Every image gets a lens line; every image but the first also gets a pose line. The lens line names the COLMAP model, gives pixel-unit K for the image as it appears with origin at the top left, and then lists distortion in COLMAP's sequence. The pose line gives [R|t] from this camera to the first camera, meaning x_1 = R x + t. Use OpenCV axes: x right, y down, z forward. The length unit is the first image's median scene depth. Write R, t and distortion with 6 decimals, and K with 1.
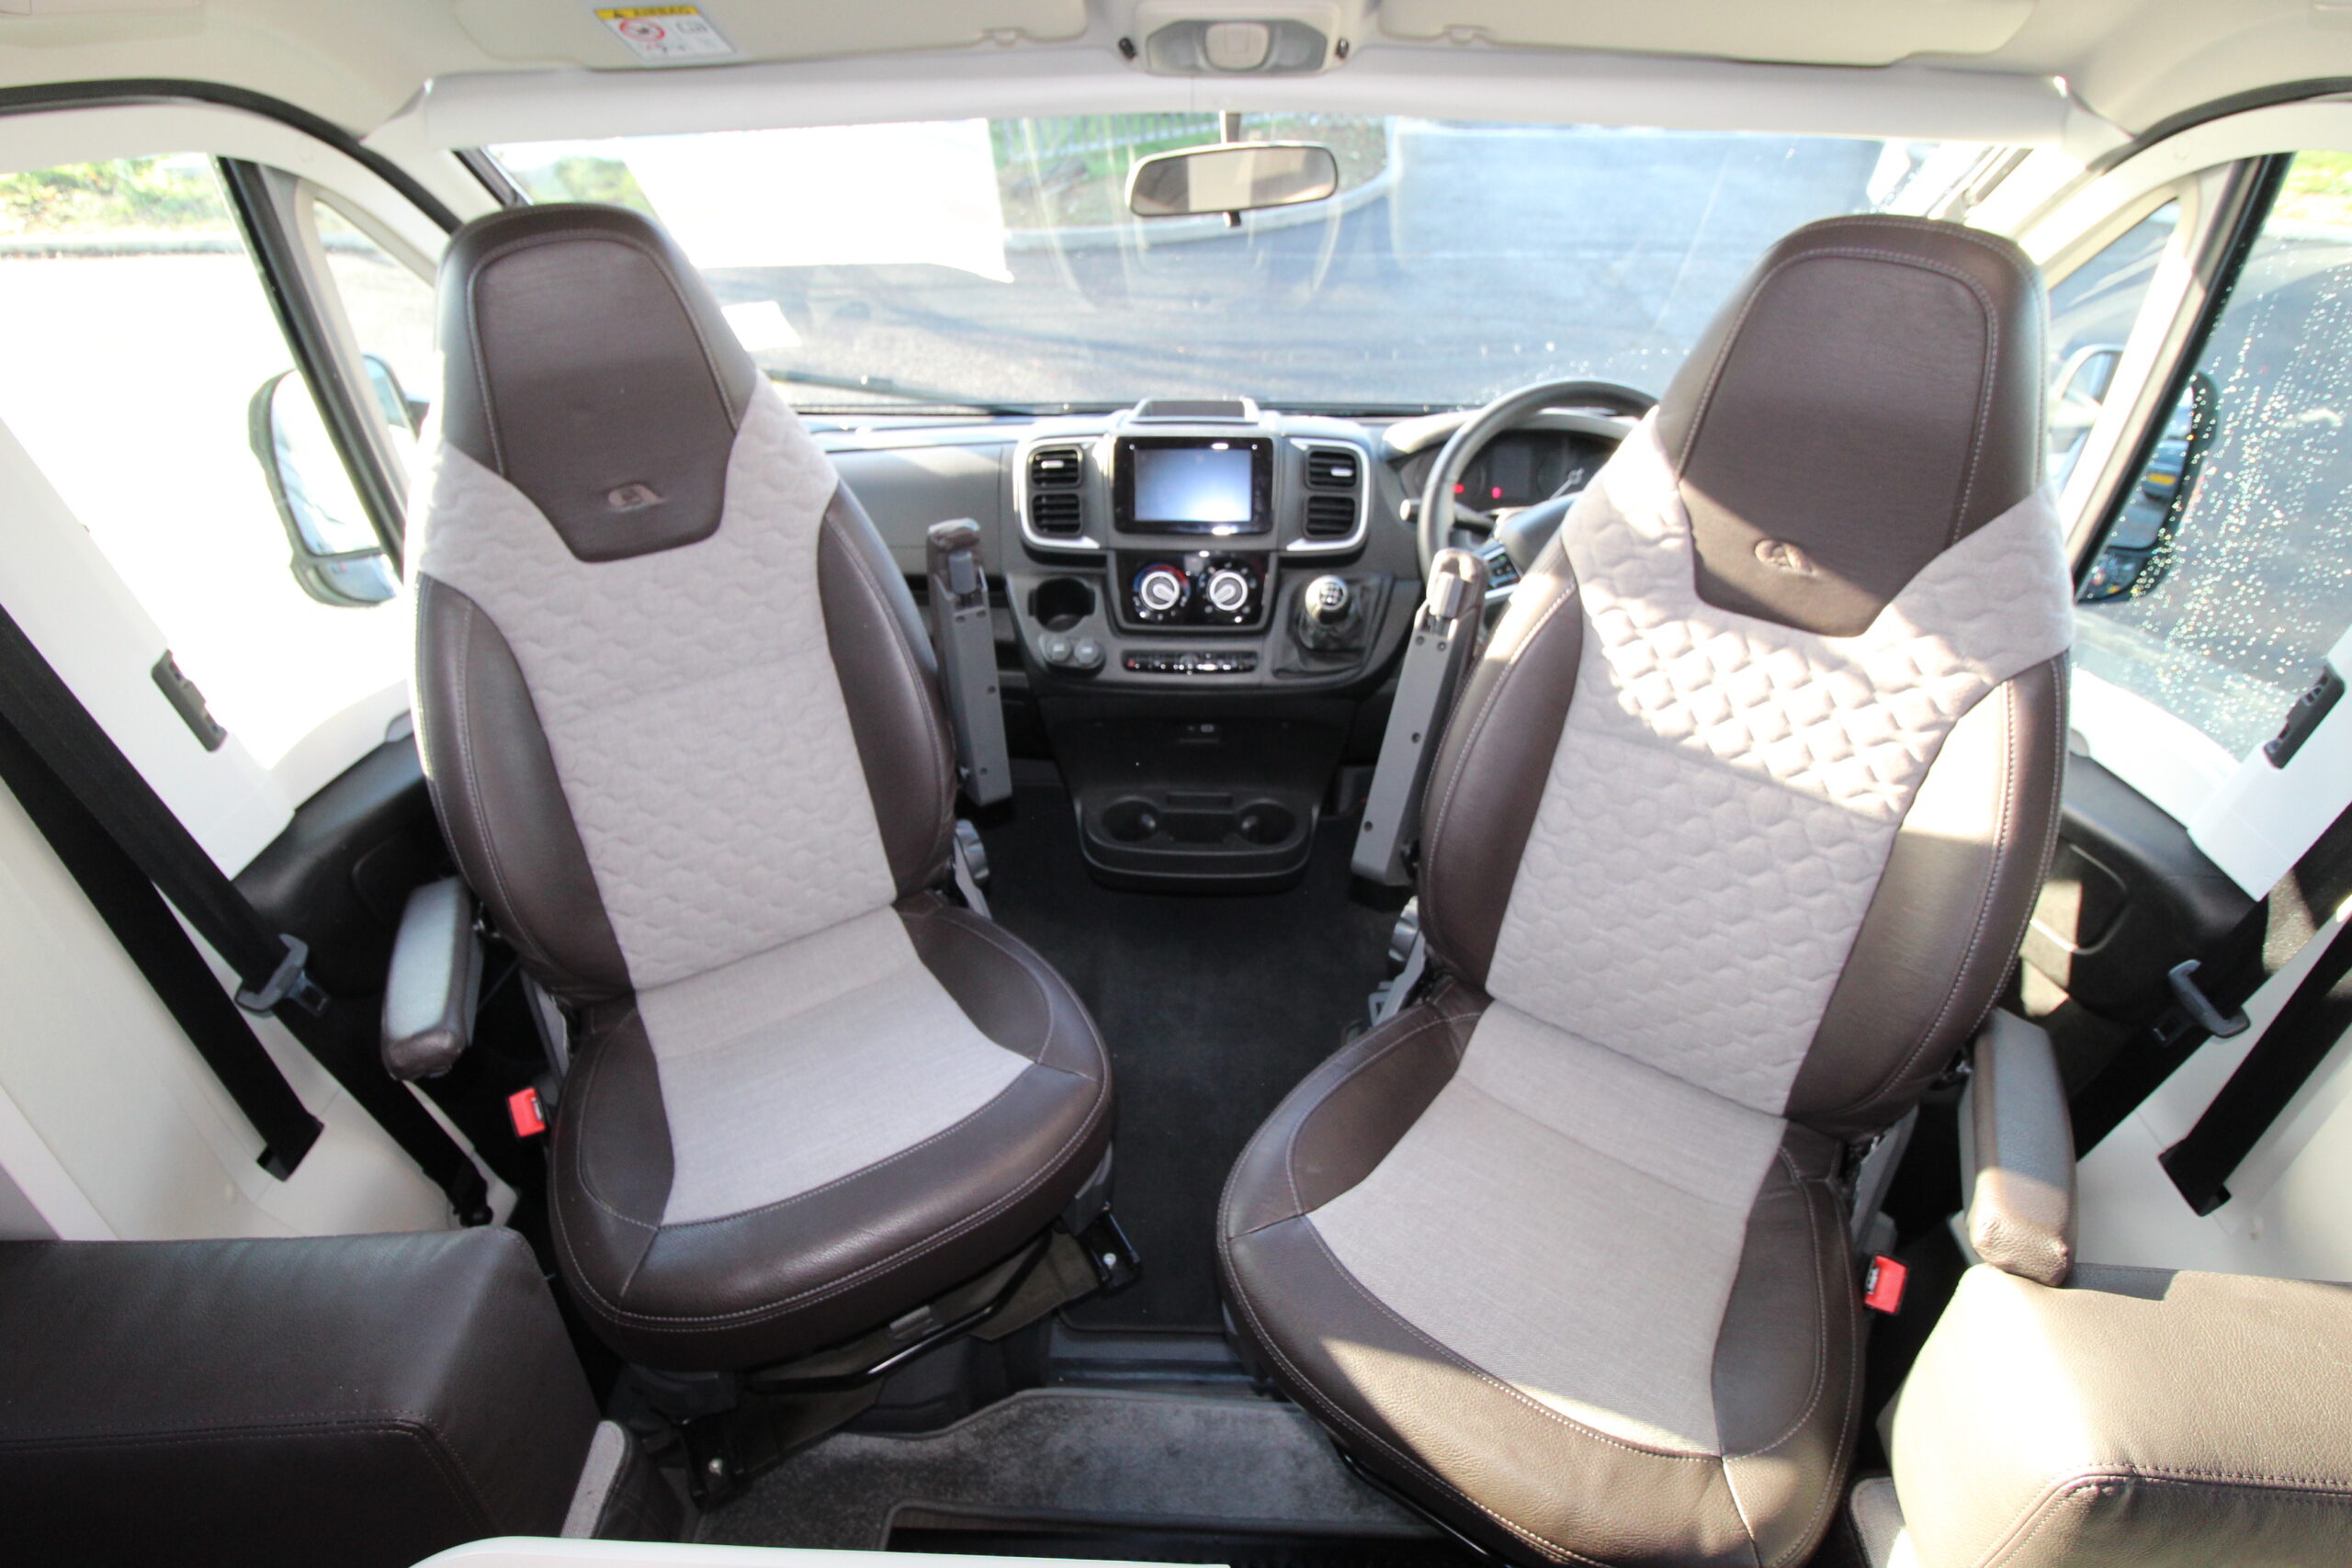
lens RADIAL K [[1189.5, 0, 1185.8], [0, 1189.5, 767.0], [0, 0, 1]] dist [0.001432, -0.012797]
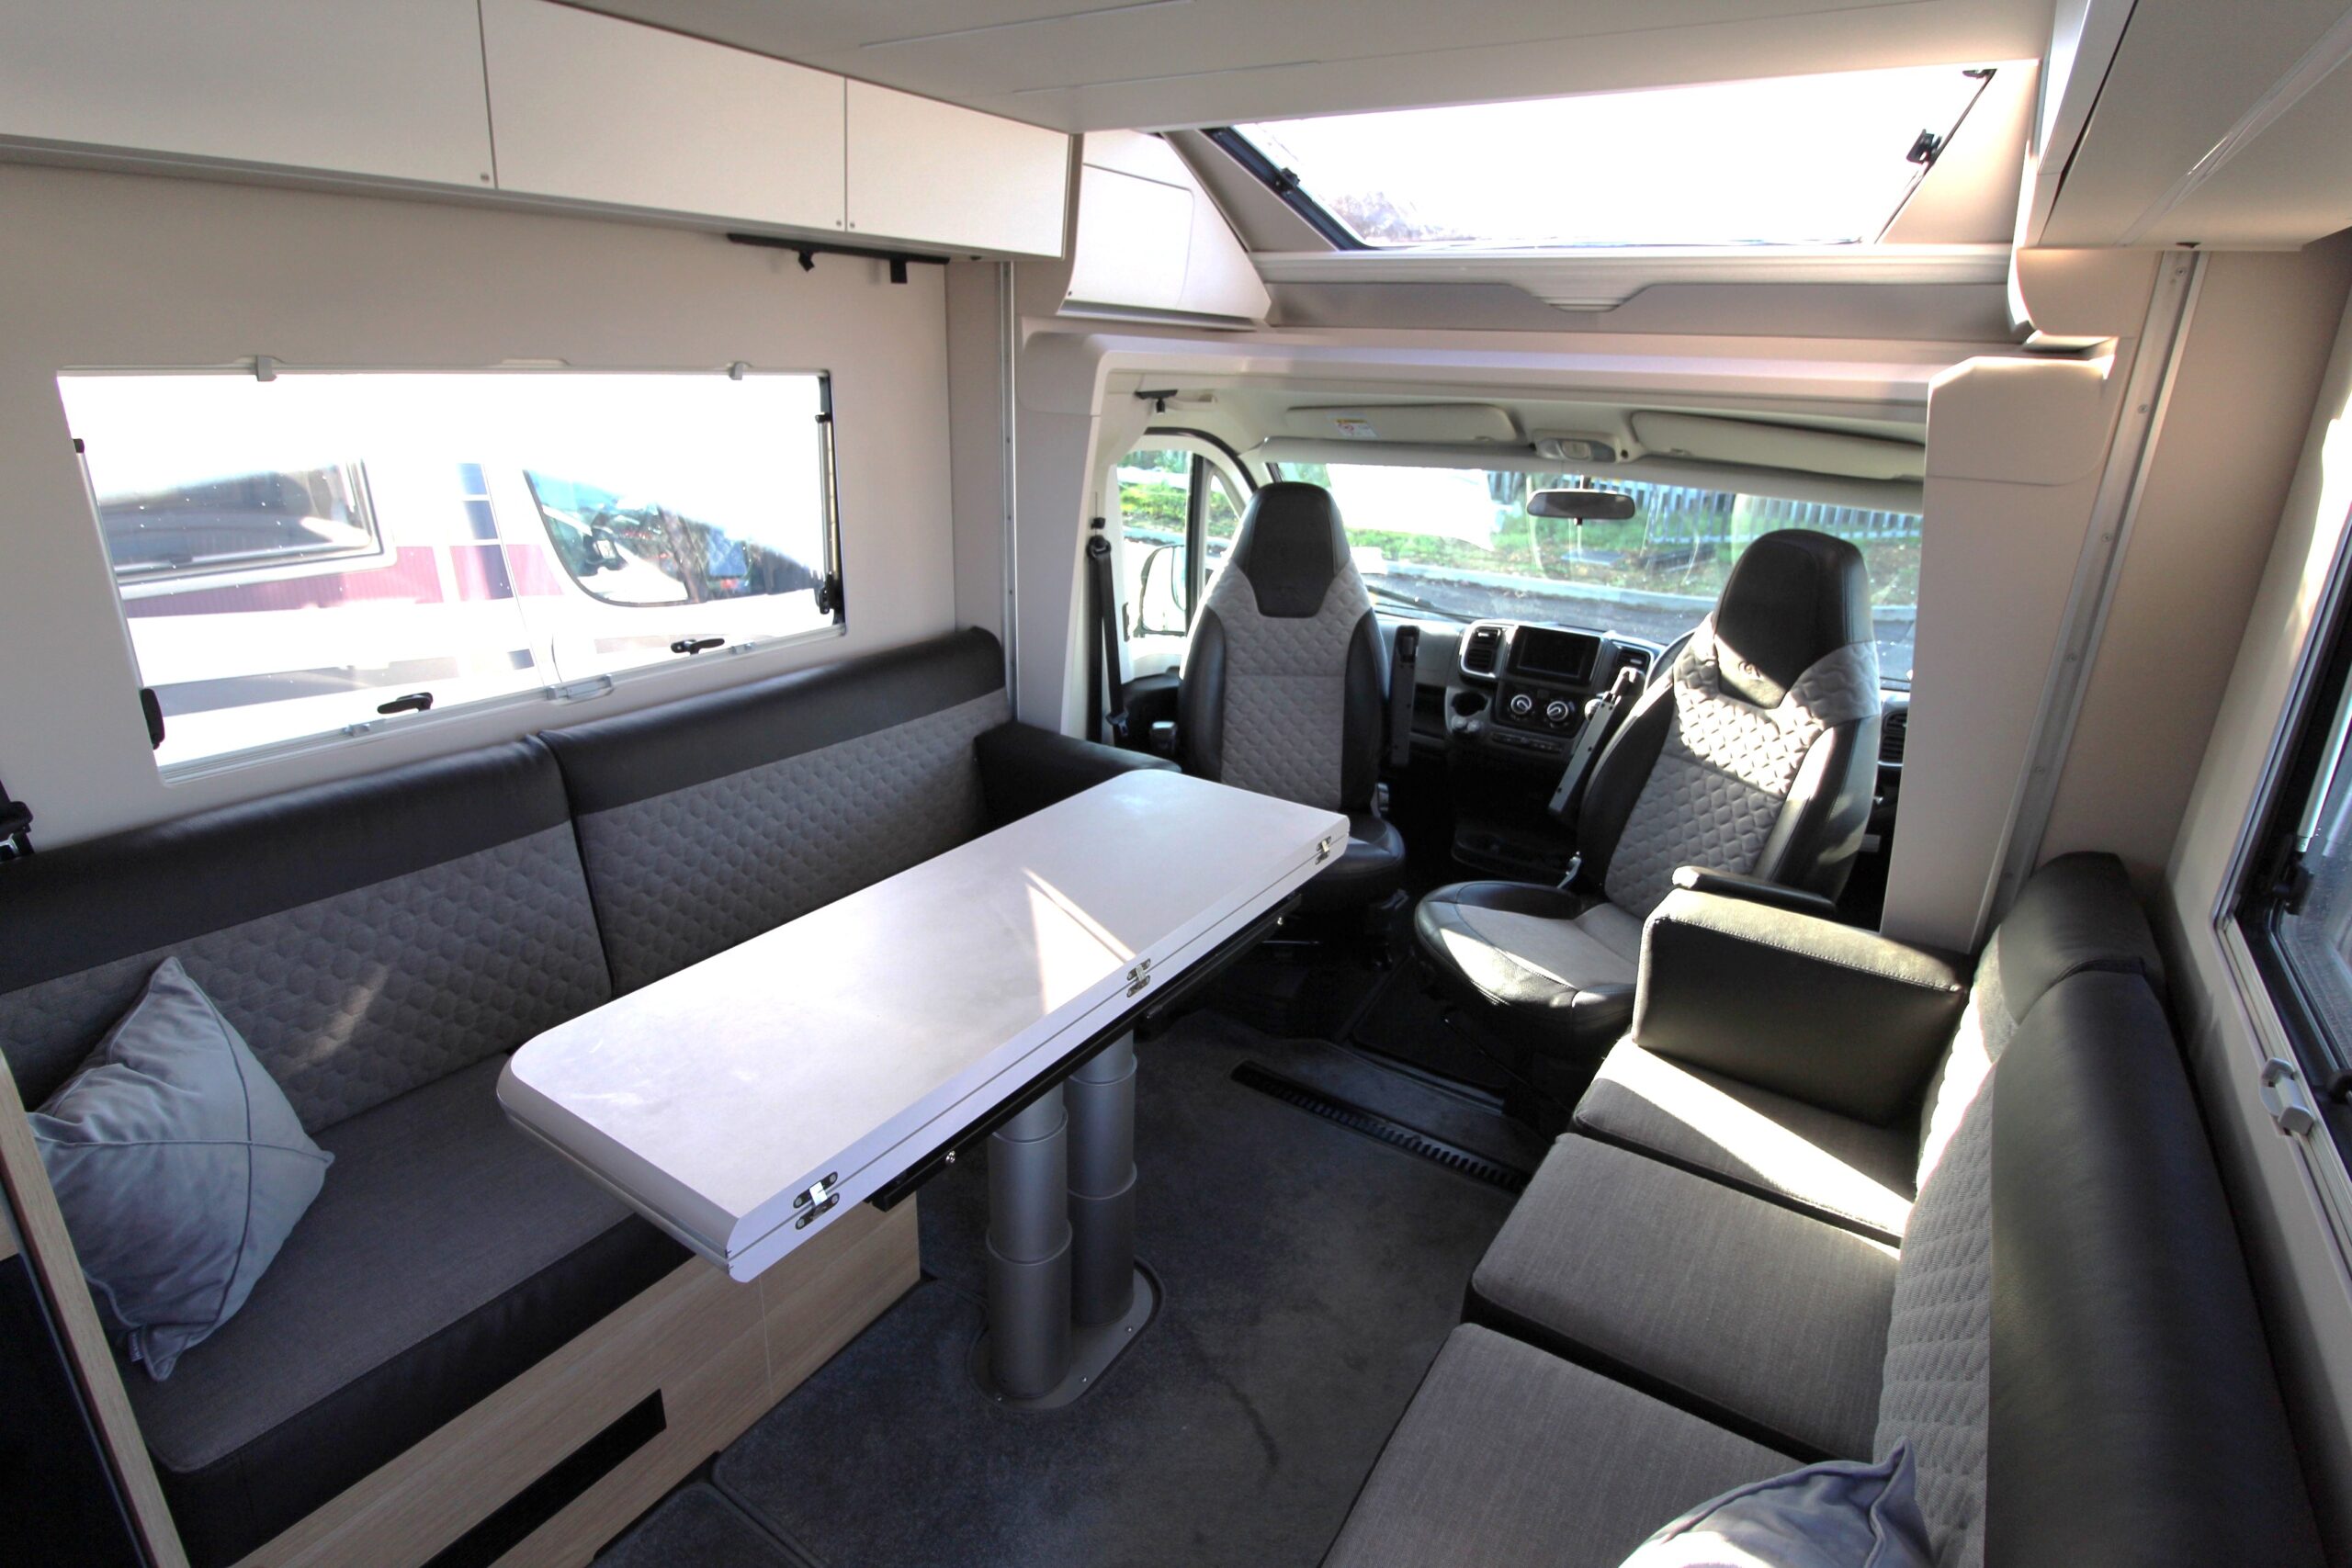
lens RADIAL K [[1189.5, 0, 1192.5], [0, 1189.5, 765.1], [0, 0, 1]] dist [0.001432, -0.012797]
pose [[0.853460, 0.201940, -0.480444, 0.459049], [-0.330933, 0.922159, -0.200266, 0.489362], [0.402604, 0.329914, 0.853854, -0.784882]]
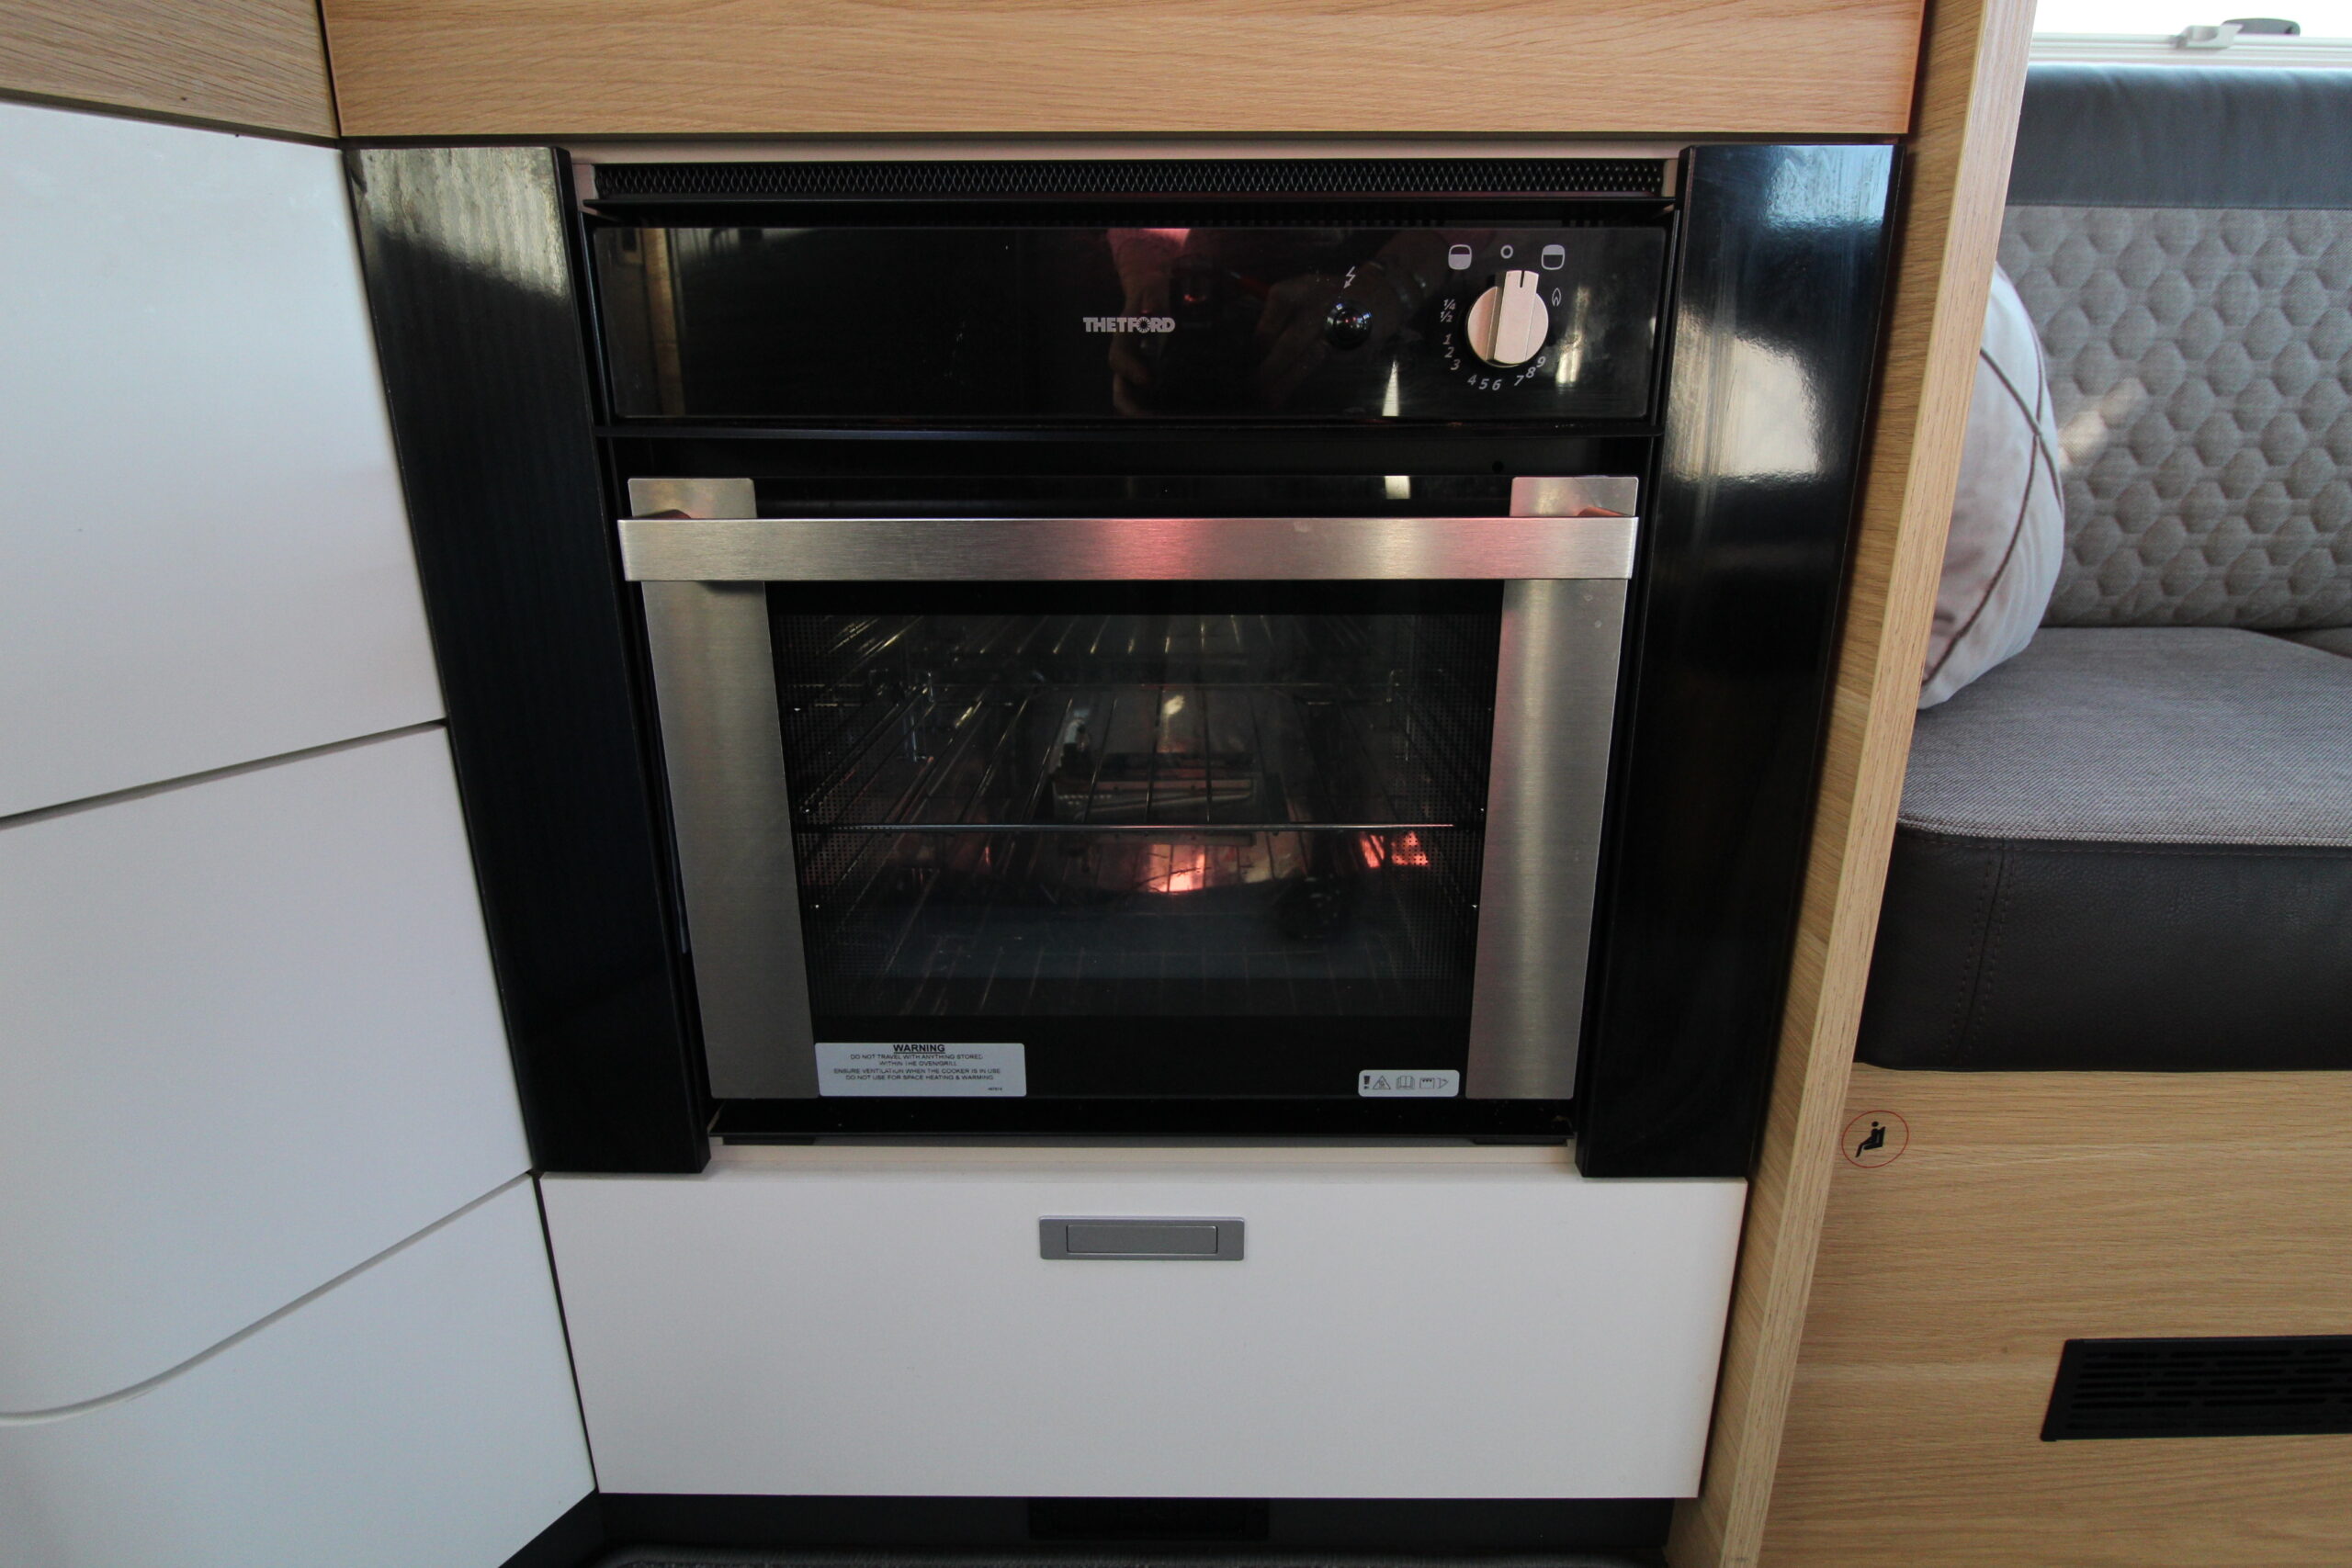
lens RADIAL K [[1189.5, 0, 1182.0], [0, 1189.5, 774.3], [0, 0, 1]] dist [0.001432, -0.012797]
pose [[0.019816, 0.310643, -0.950320, 0.024571], [-0.576616, 0.780054, 0.242963, 0.961525], [0.816775, 0.543155, 0.194579, -0.546090]]
